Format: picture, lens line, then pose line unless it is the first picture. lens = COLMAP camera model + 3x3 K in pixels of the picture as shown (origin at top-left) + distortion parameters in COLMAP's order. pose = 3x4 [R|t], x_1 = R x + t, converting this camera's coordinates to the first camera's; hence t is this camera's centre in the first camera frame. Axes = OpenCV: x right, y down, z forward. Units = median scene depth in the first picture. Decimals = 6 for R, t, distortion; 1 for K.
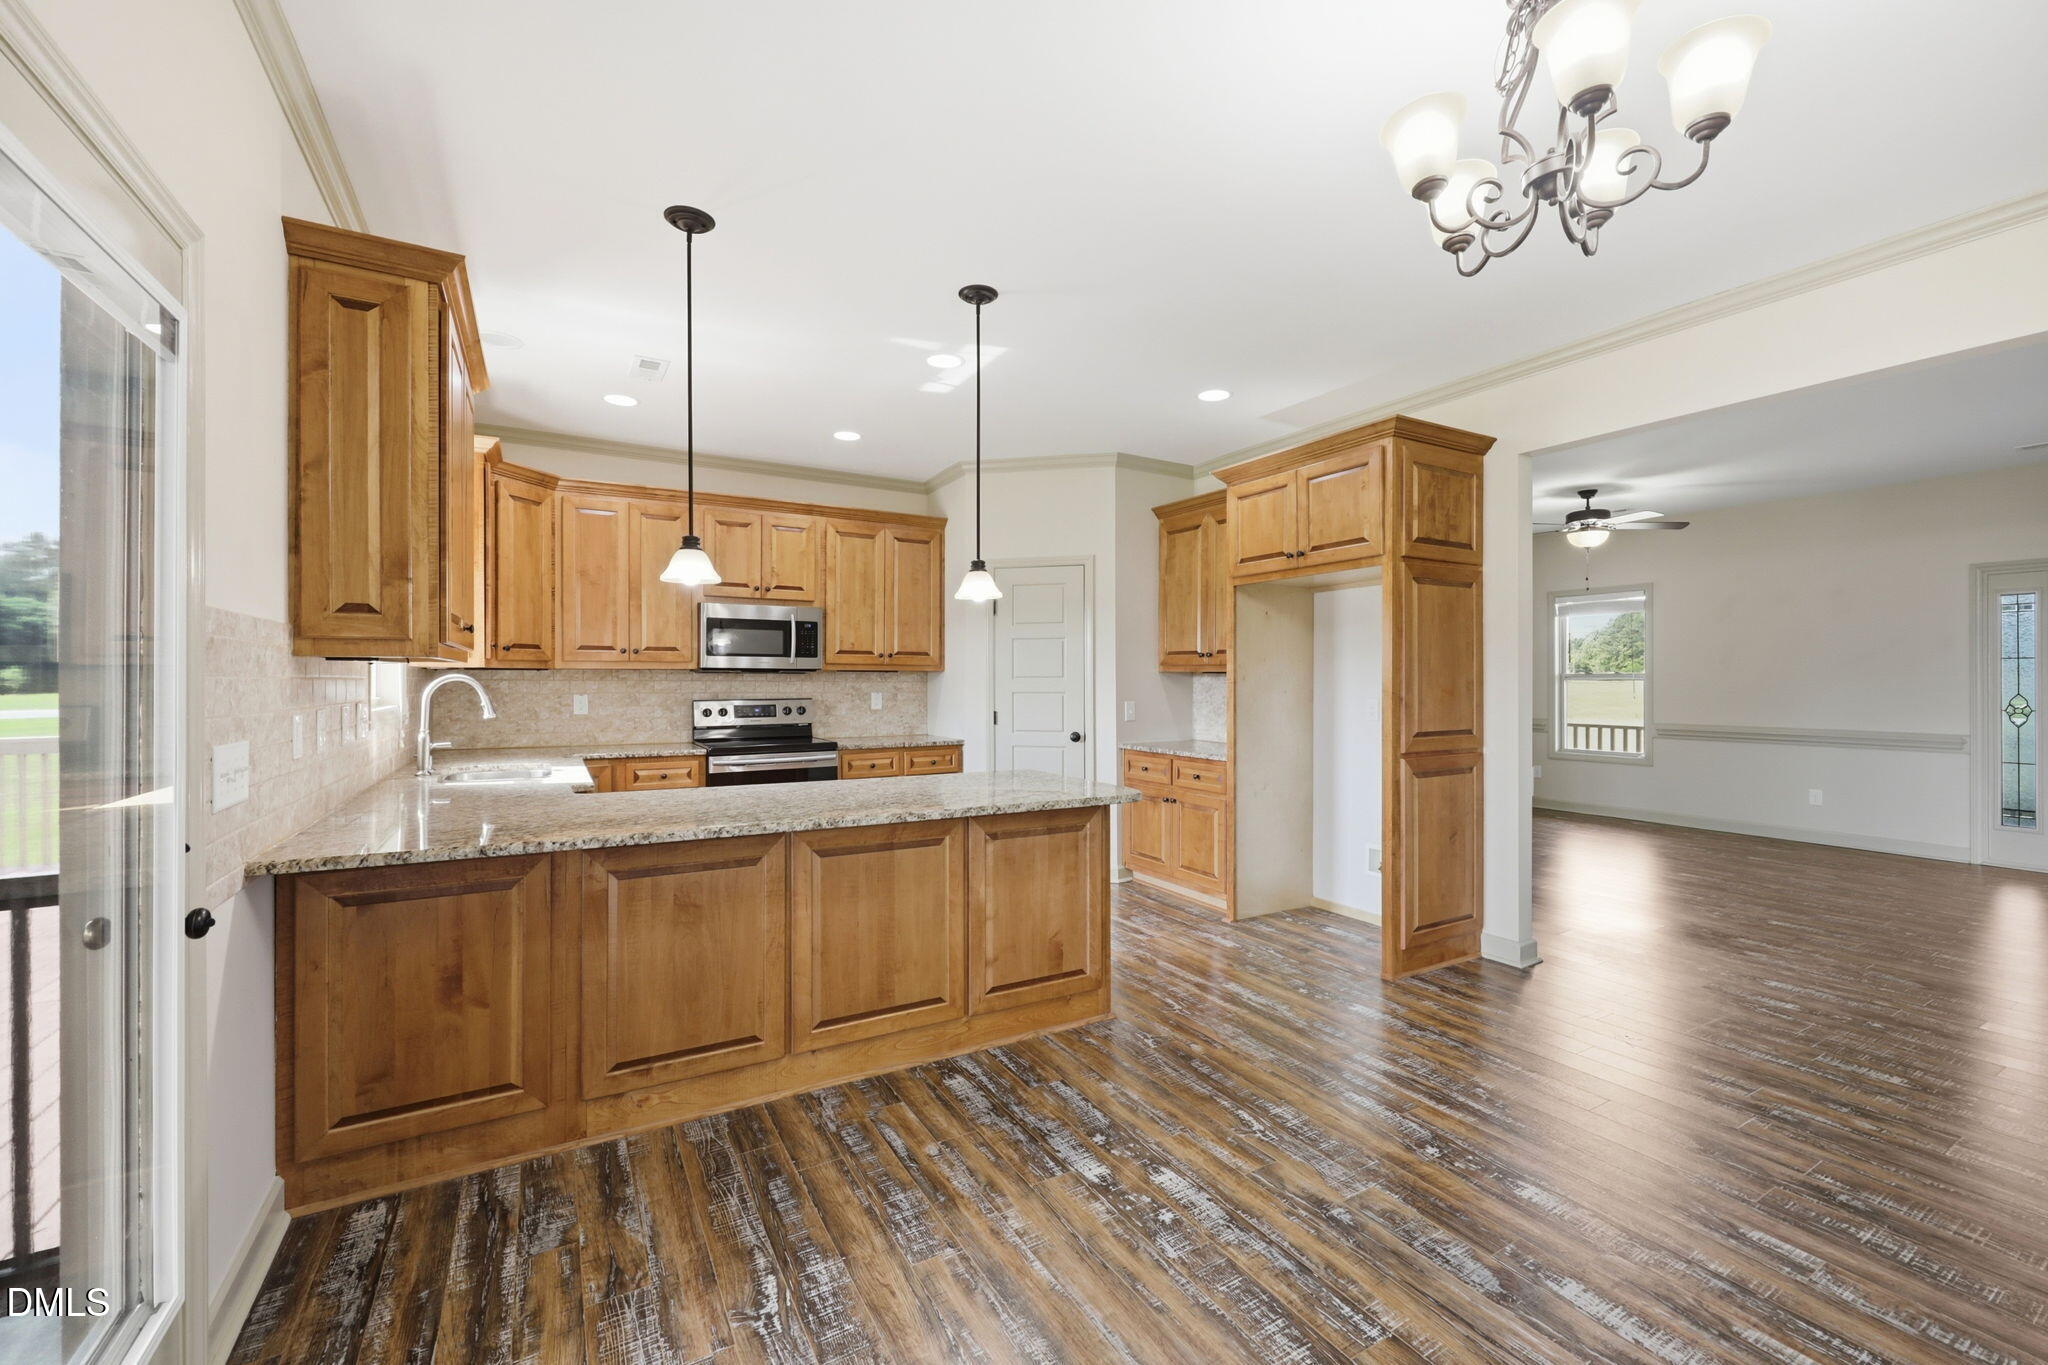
lens RADIAL K [[830.6, 0, 1022.7], [0, 830.6, 678.7], [0, 0, 1]] dist [0.001634, 0.000102]
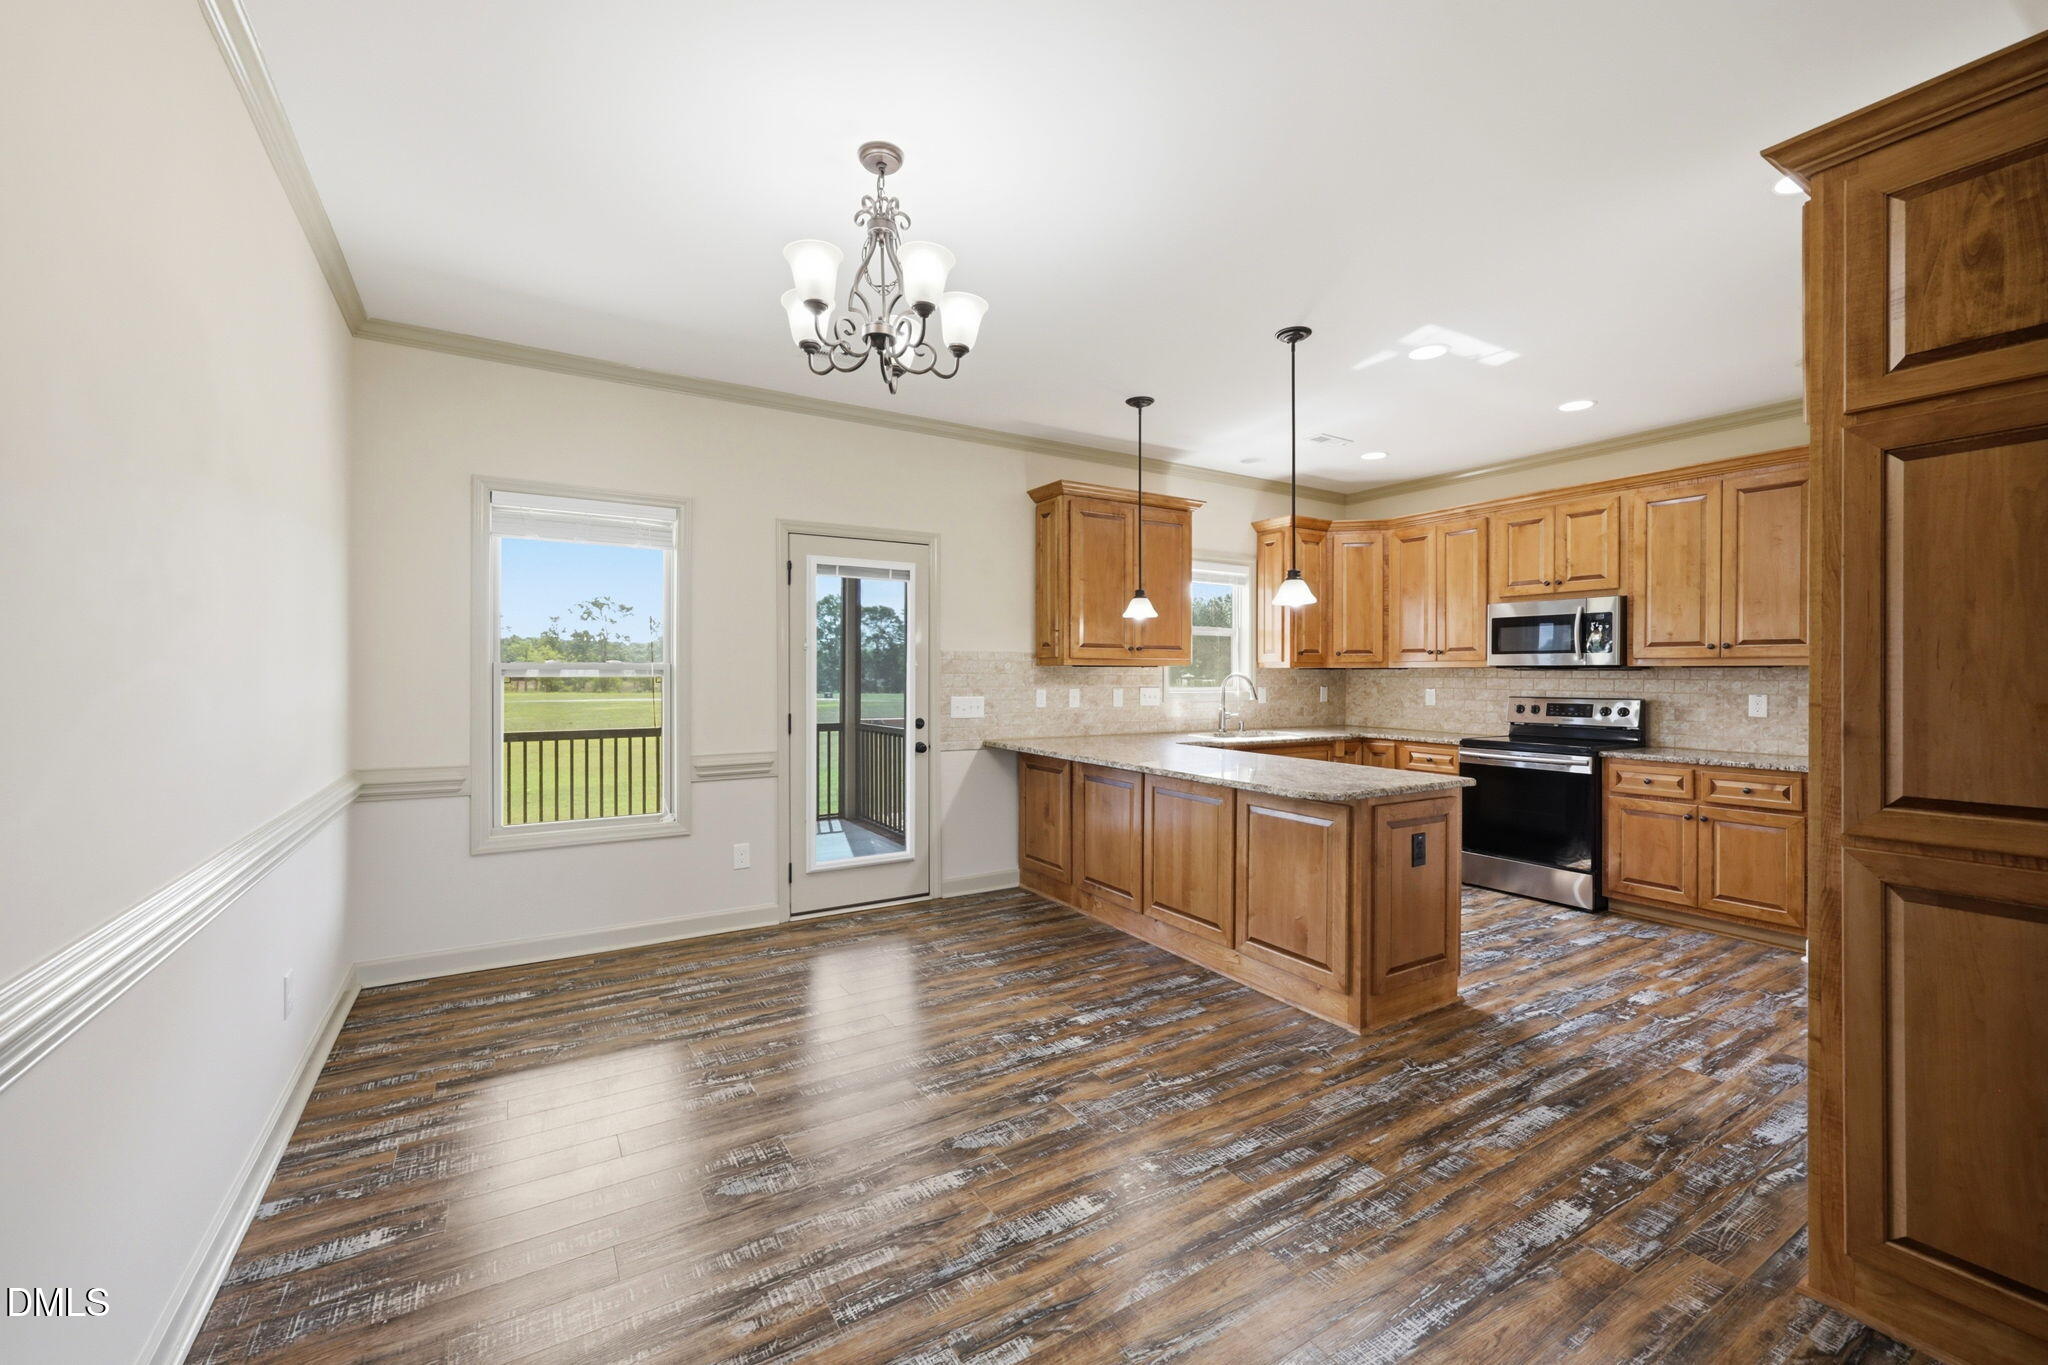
lens RADIAL K [[827.4, 0, 1027.7], [0, 827.4, 674.9], [0, 0, 1]] dist [0.000451, -0.000087]
pose [[0.027414, -0.000887, -0.999624, 0.768713], [-0.002863, 0.999995, -0.000966, 0.001588], [0.999620, 0.002889, 0.027411, 0.443599]]
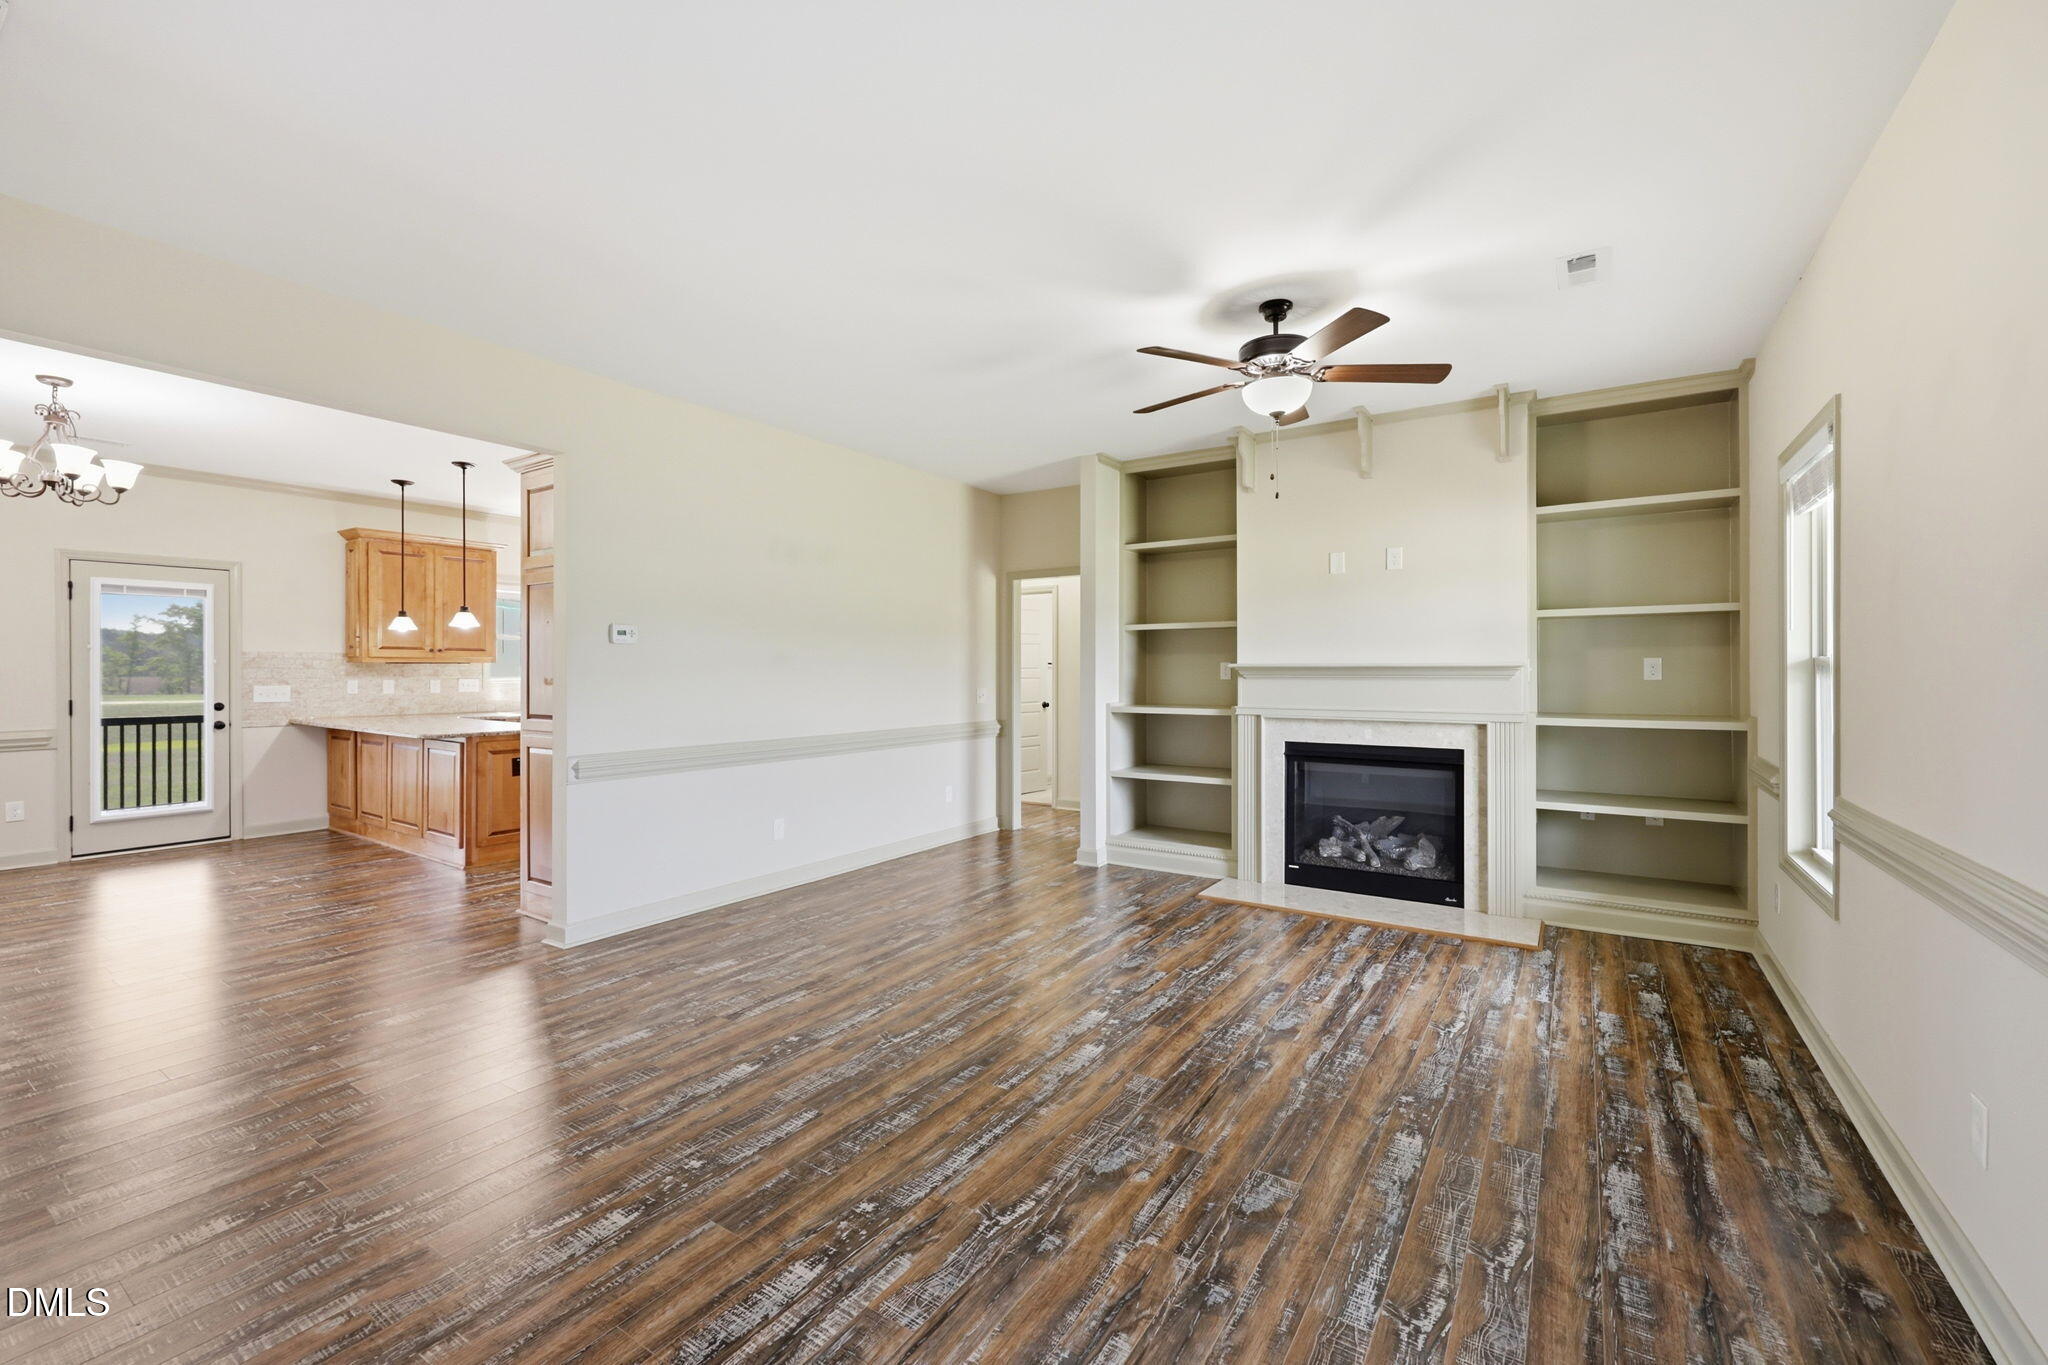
lens RADIAL K [[840.2, 0, 1024.6], [0, 840.2, 667.3], [0, 0, 1]] dist [0.000029, -0.000219]
pose [[0.445316, -0.001547, -0.895372, 1.603702], [-0.001896, 0.999995, -0.002670, -0.001897], [0.895371, 0.002887, 0.445311, 0.936824]]
